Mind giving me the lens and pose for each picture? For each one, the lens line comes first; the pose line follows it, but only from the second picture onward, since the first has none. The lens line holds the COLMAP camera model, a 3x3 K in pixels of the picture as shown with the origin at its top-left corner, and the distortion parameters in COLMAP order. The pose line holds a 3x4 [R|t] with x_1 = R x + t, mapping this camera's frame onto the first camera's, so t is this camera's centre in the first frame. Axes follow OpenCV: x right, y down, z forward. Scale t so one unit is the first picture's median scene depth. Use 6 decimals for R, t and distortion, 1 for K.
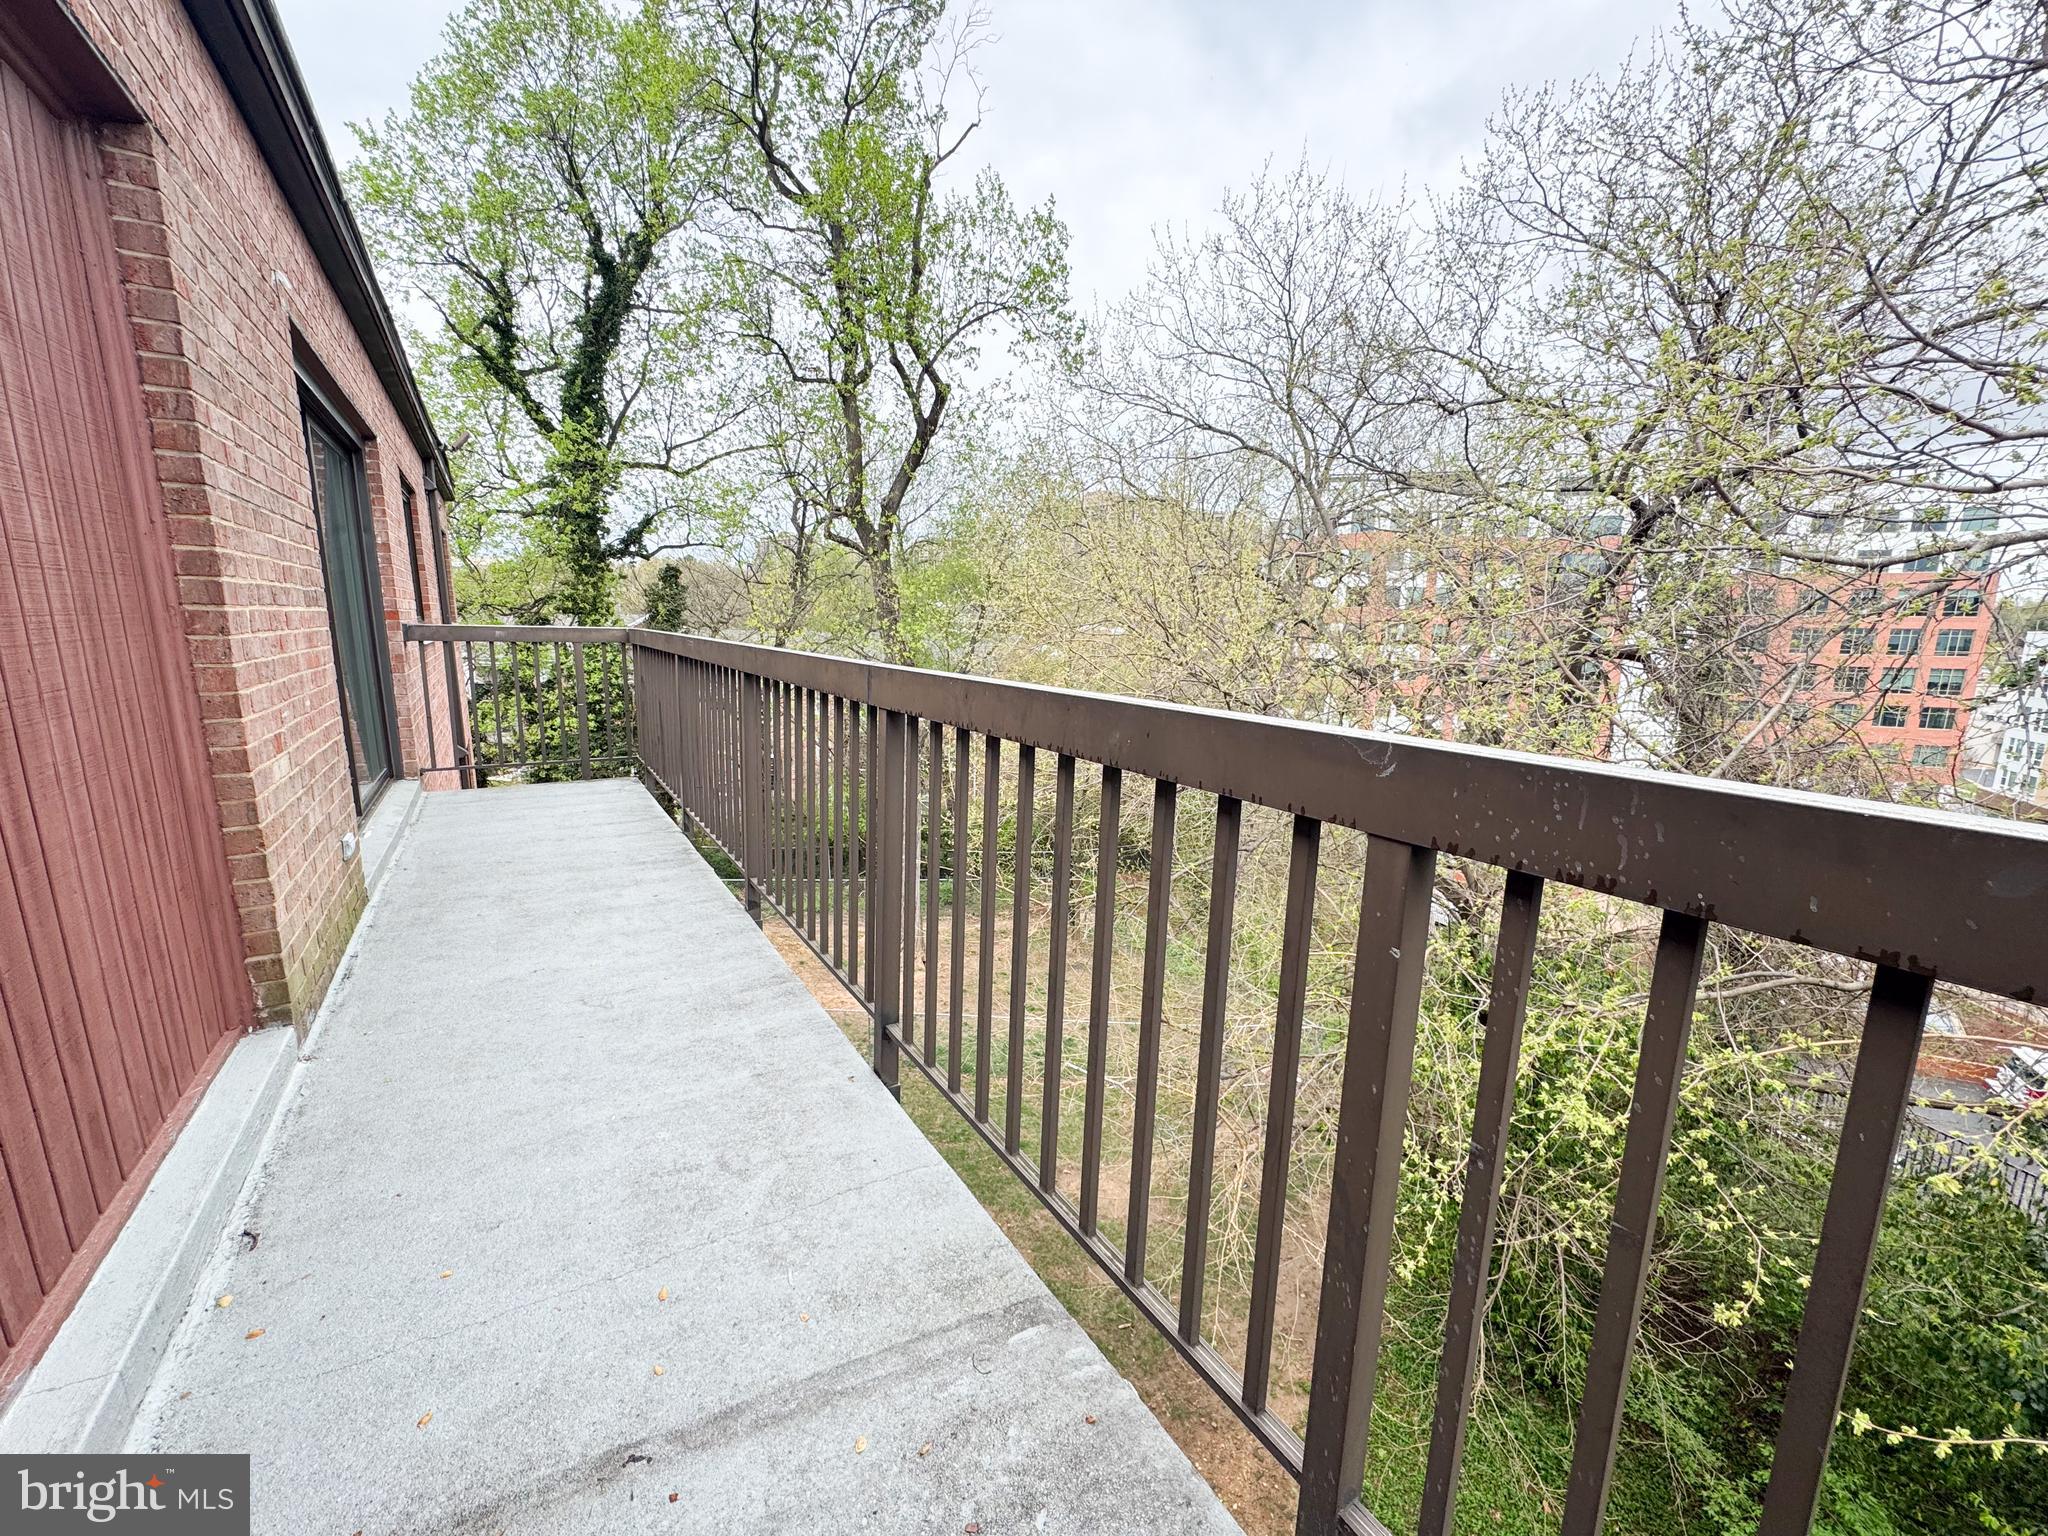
lens RADIAL K [[815.2, 0, 1024.2], [0, 815.2, 764.4], [0, 0, 1]] dist [-0.003733, 0.000236]
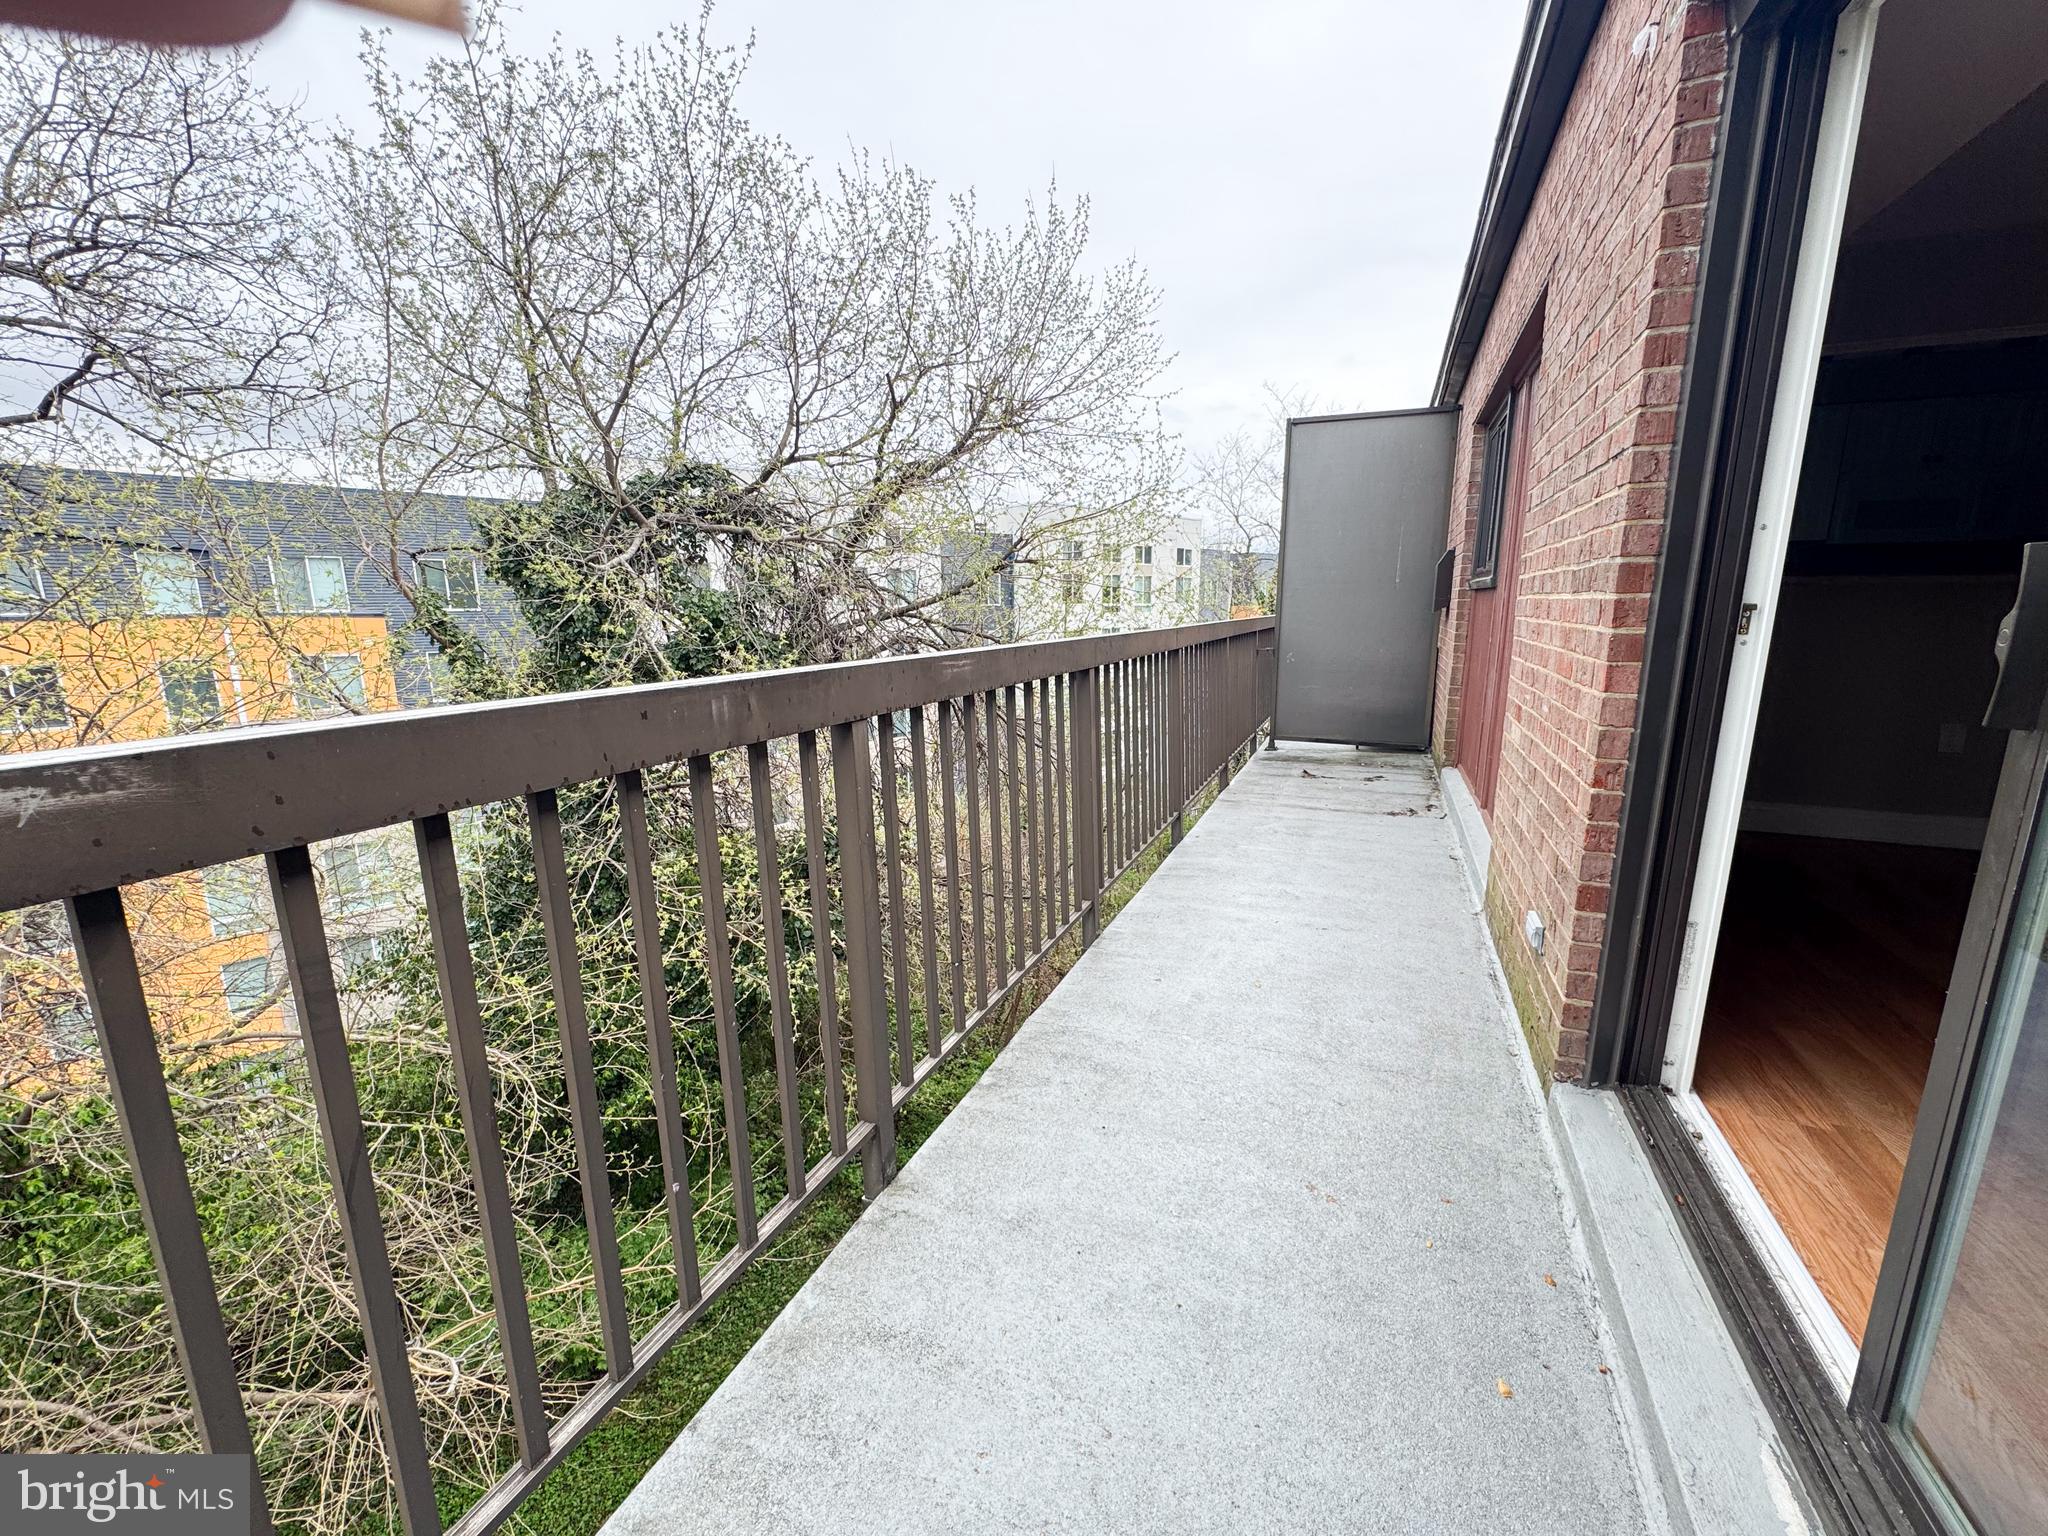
lens RADIAL K [[815.2, 0, 1024.2], [0, 815.2, 764.4], [0, 0, 1]] dist [-0.003733, 0.000236]
pose [[-0.573416, -0.202581, 0.793823, -0.710760], [0.094822, 0.946023, 0.309917, -0.204360], [-0.813759, 0.252983, -0.523255, 1.095294]]
